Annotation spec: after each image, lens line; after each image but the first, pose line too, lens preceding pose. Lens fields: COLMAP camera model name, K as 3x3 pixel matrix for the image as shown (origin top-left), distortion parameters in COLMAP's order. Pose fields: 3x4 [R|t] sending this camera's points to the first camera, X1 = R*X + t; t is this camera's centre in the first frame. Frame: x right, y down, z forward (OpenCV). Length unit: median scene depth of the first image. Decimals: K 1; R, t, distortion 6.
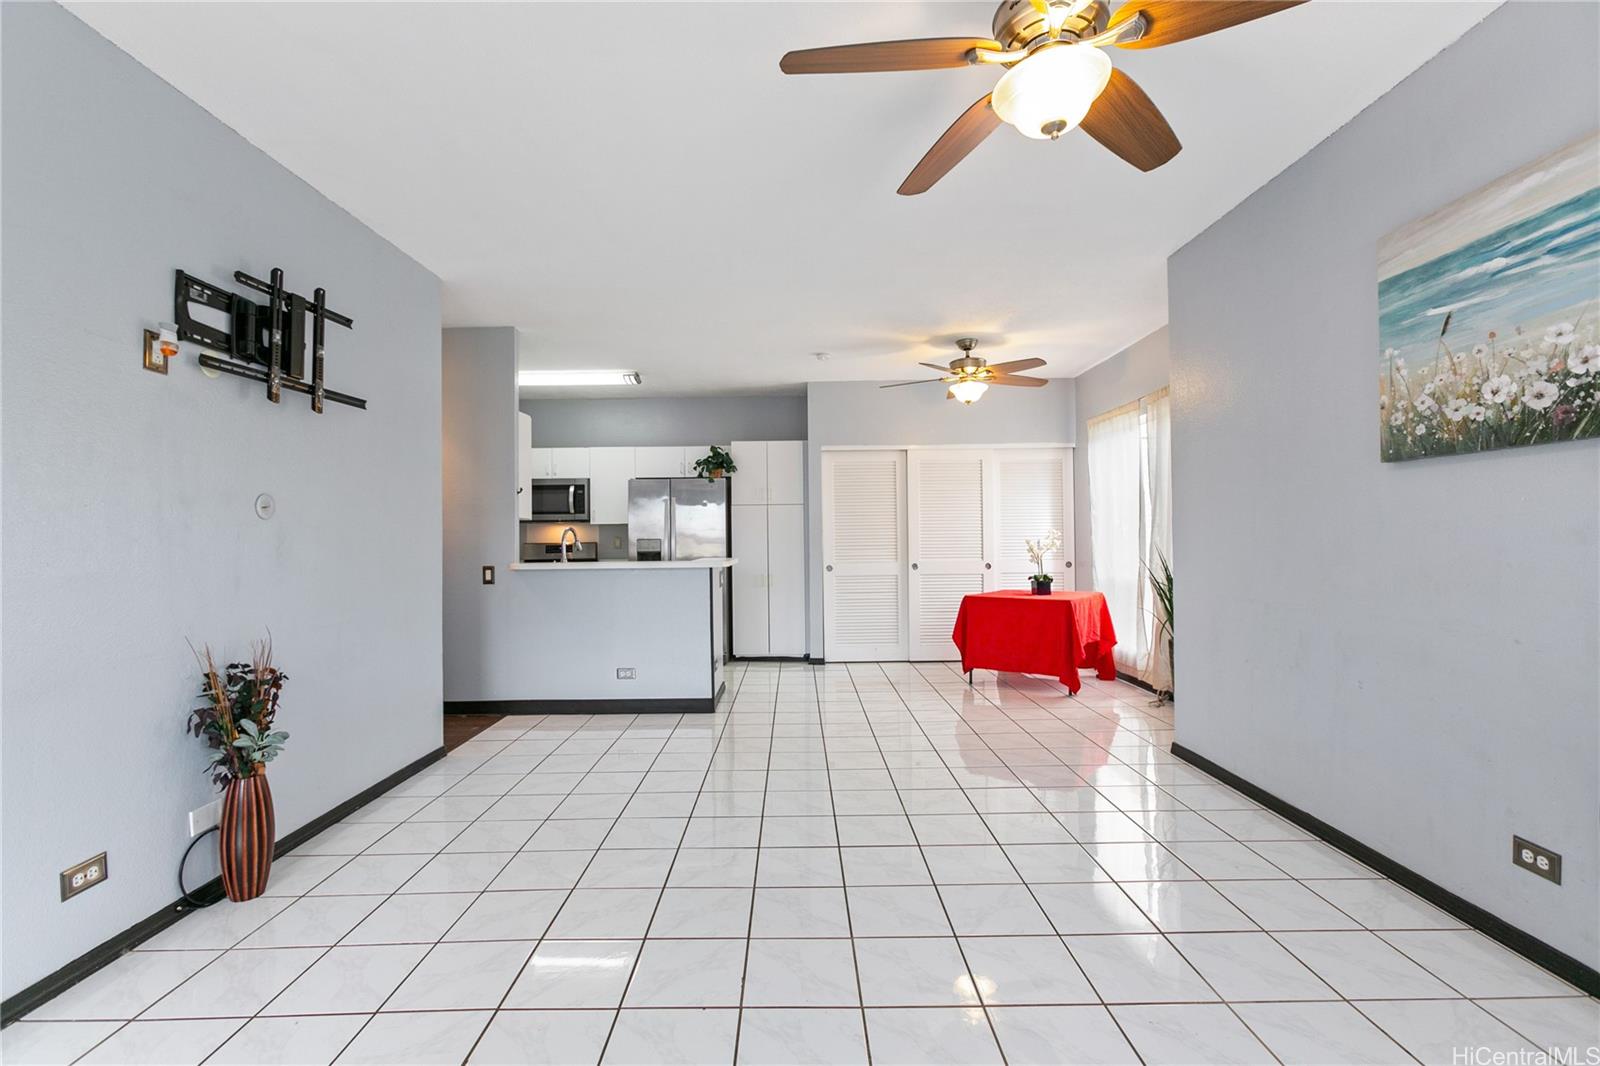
lens RADIAL K [[723.4, 0, 798.8], [0, 723.4, 531.3], [0, 0, 1]] dist [-0.016984, 0.004976]
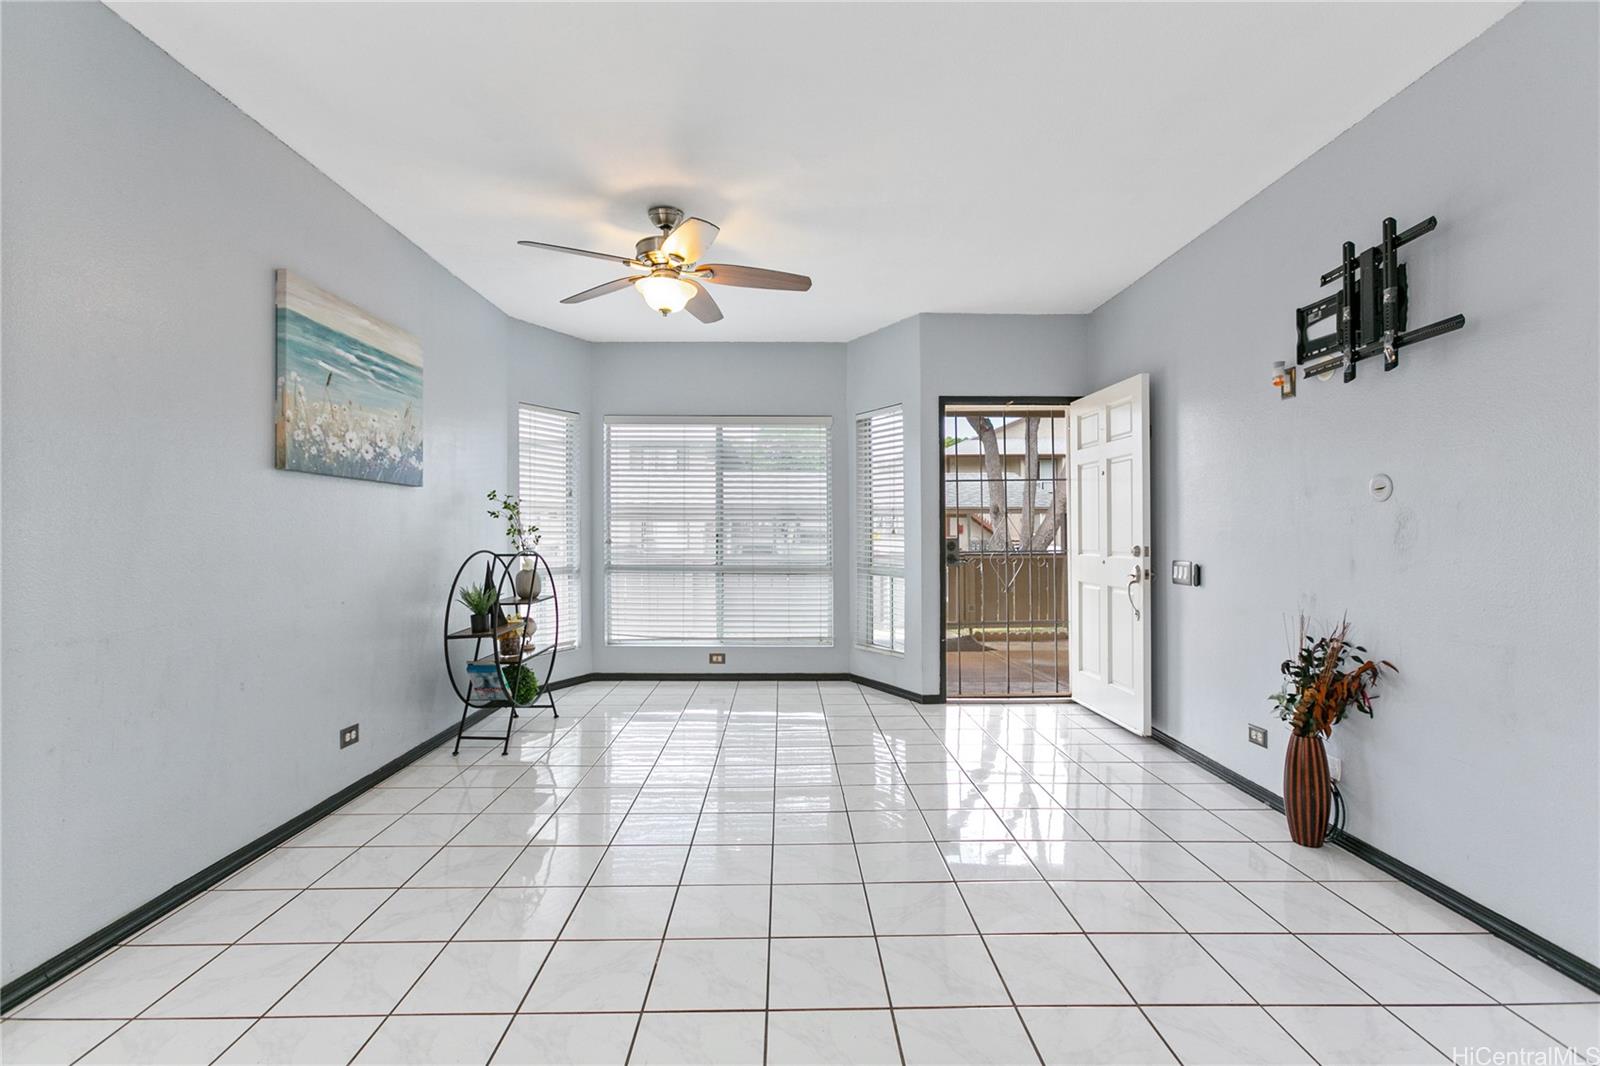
lens RADIAL K [[723.4, 0, 798.0], [0, 723.4, 531.0], [0, 0, 1]] dist [-0.016984, 0.004976]
pose [[-0.999772, 0.013944, -0.016175, 0.040041], [0.014086, 0.999863, -0.008741, 0.024333], [0.016051, -0.008967, -0.999831, 2.389181]]
